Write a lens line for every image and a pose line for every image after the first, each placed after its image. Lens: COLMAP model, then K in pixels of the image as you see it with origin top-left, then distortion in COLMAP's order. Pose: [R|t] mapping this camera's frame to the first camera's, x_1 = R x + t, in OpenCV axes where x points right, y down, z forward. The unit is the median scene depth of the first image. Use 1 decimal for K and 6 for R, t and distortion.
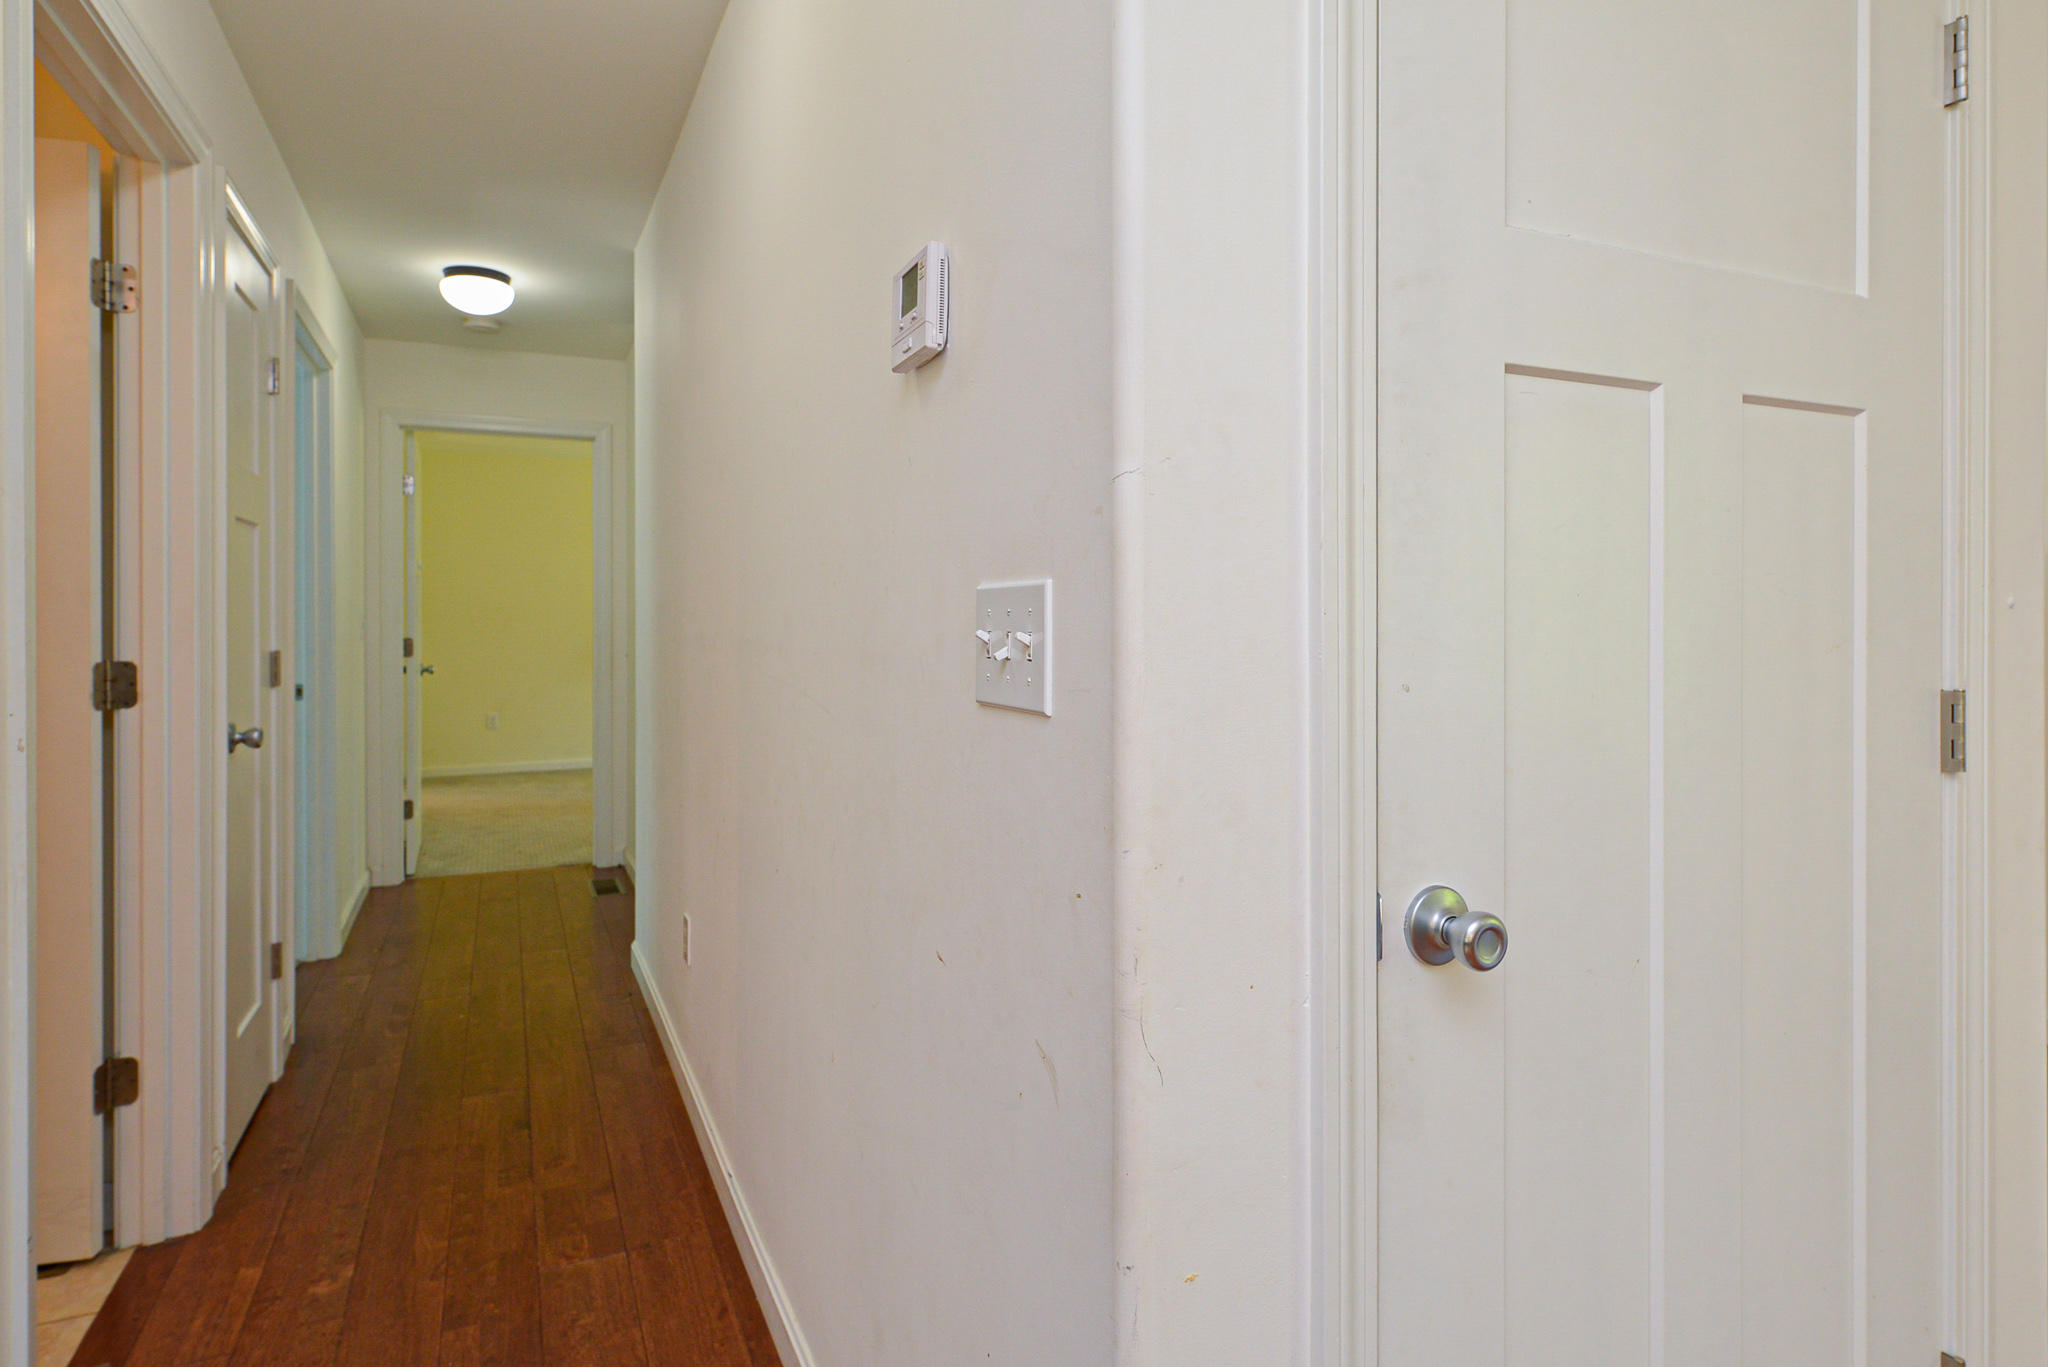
lens RADIAL K [[1146.0, 0, 1024.8], [0, 1146.0, 622.3], [0, 0, 1]] dist [0.000639, -0.000105]
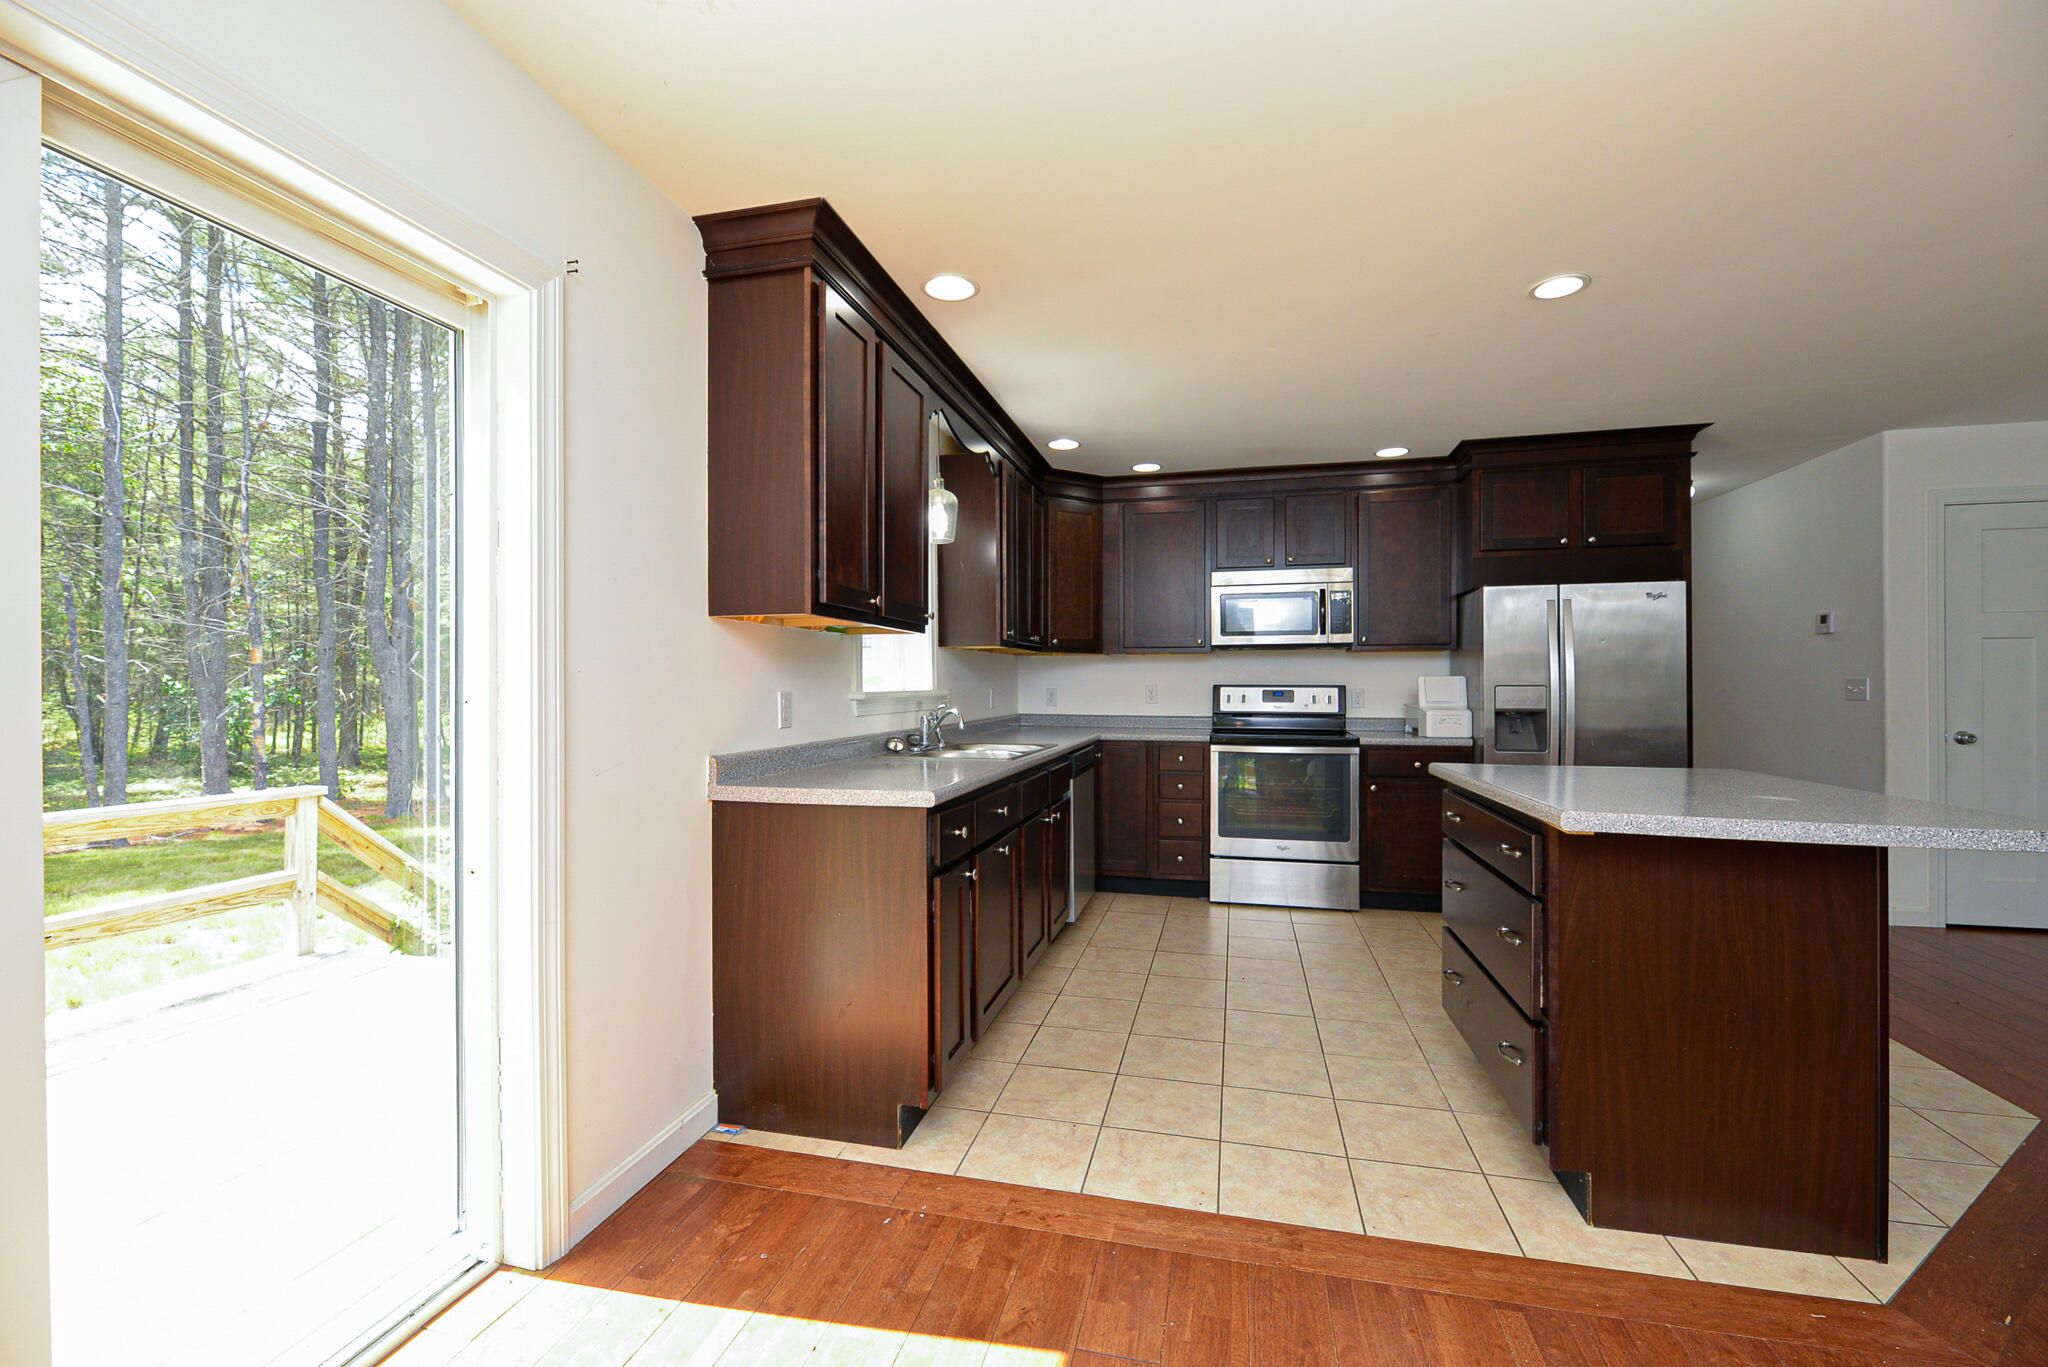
lens RADIAL K [[846.2, 0, 1025.7], [0, 846.2, 693.4], [0, 0, 1]] dist [-0.000166, -0.000047]
pose [[0.775192, 0.005830, -0.631699, -0.488432], [-0.004314, 0.999983, 0.003936, 0.038807], [0.631712, -0.000326, 0.775203, -4.278806]]
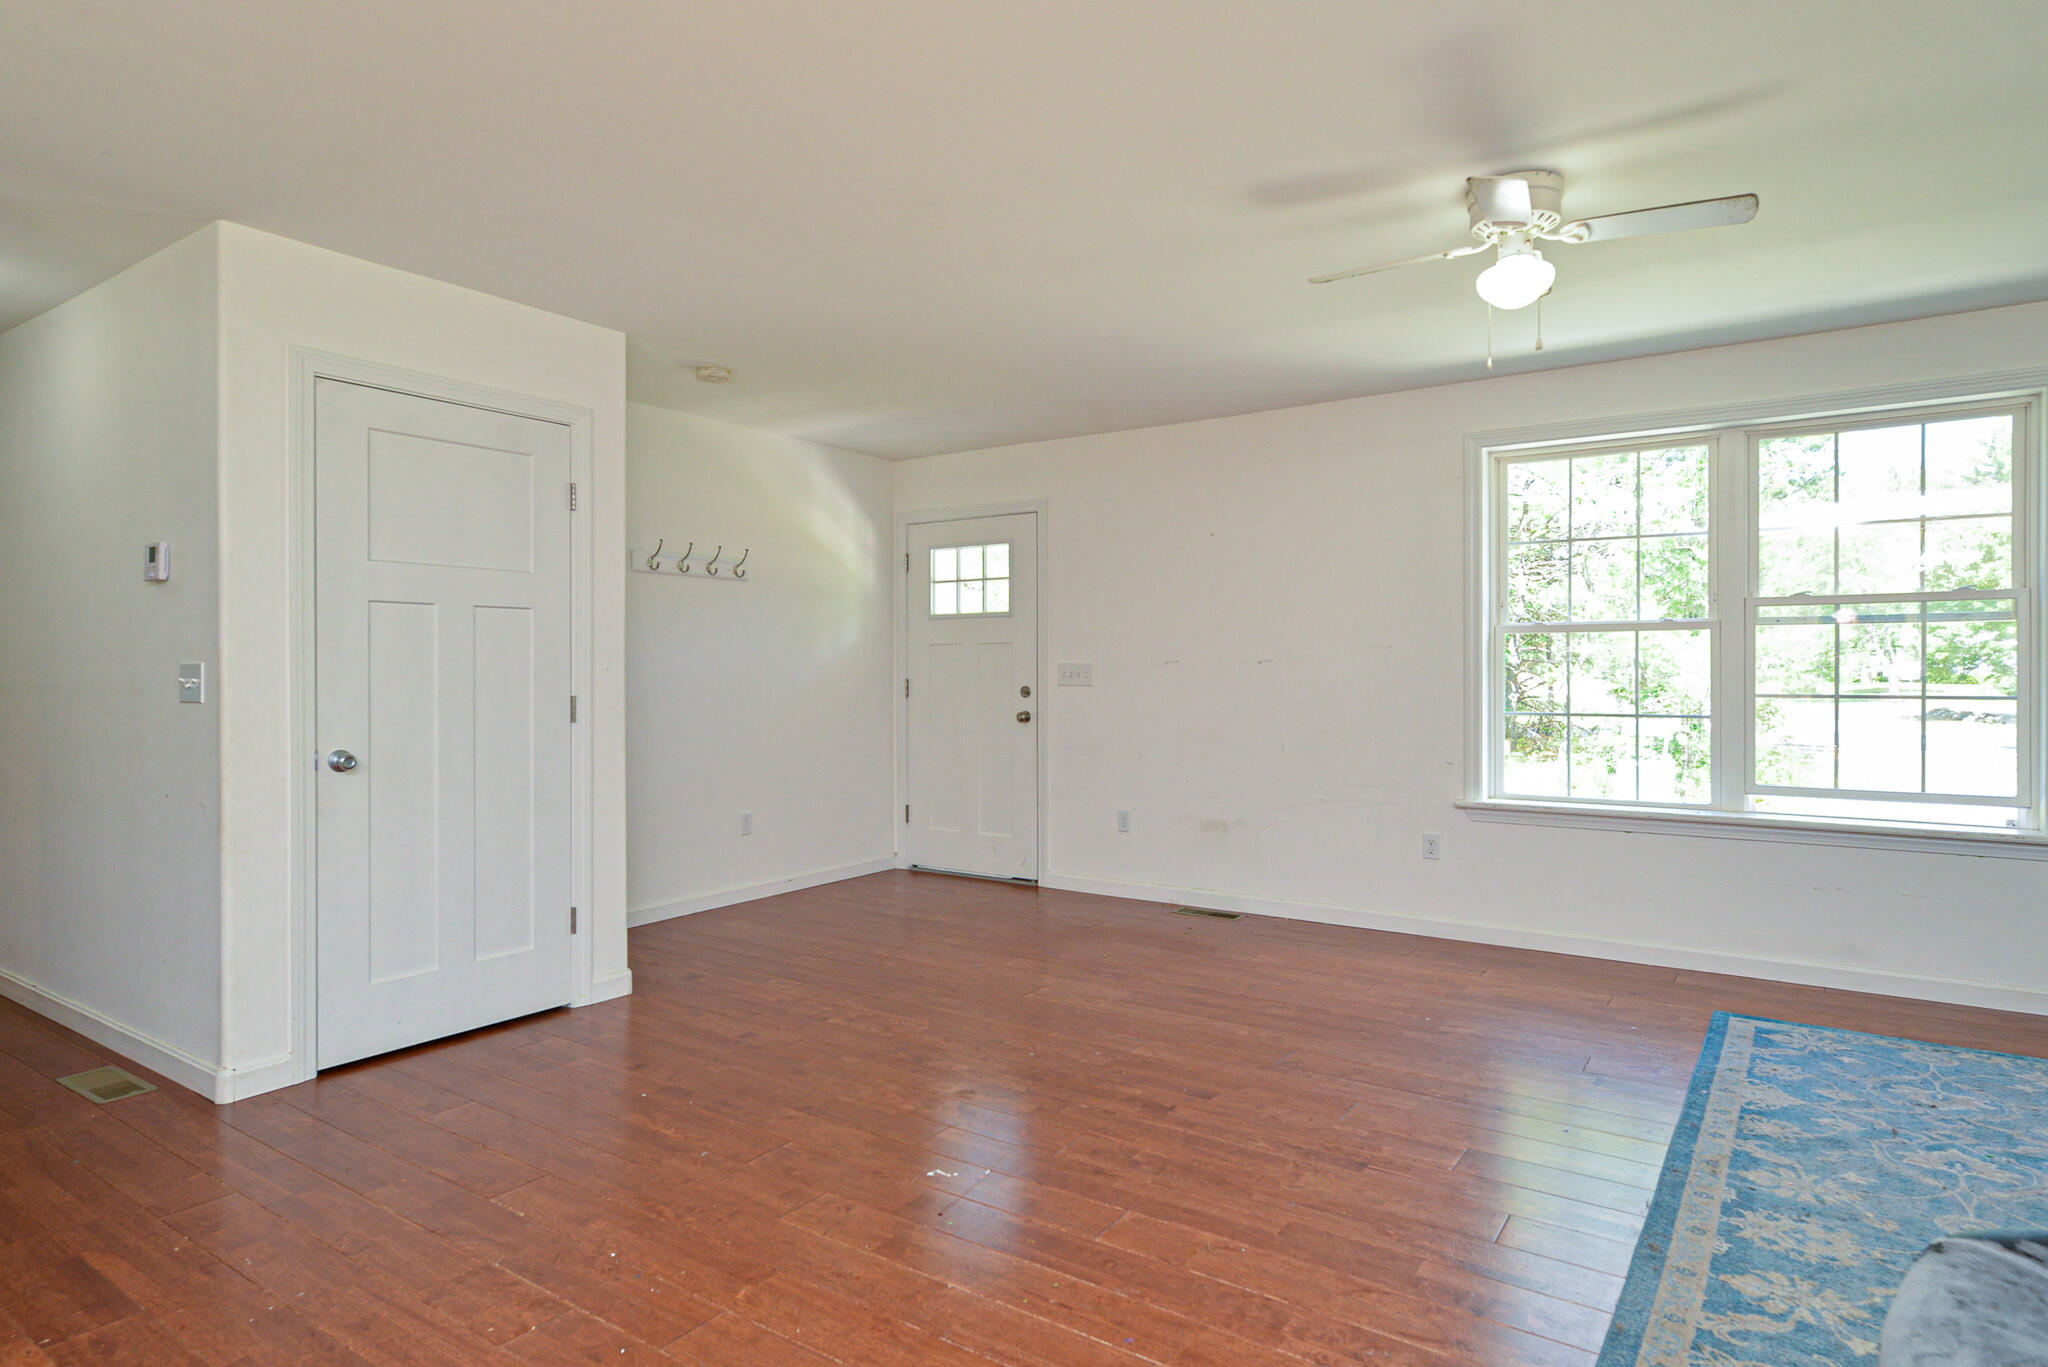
lens RADIAL K [[1146.0, 0, 1023.0], [0, 1146.0, 676.9], [0, 0, 1]] dist [0.000639, -0.000105]
pose [[0.859749, -0.002329, 0.510712, 0.303698], [0.002052, 0.999997, 0.001106, 0.005634], [-0.510713, 0.000097, 0.859751, -2.540872]]
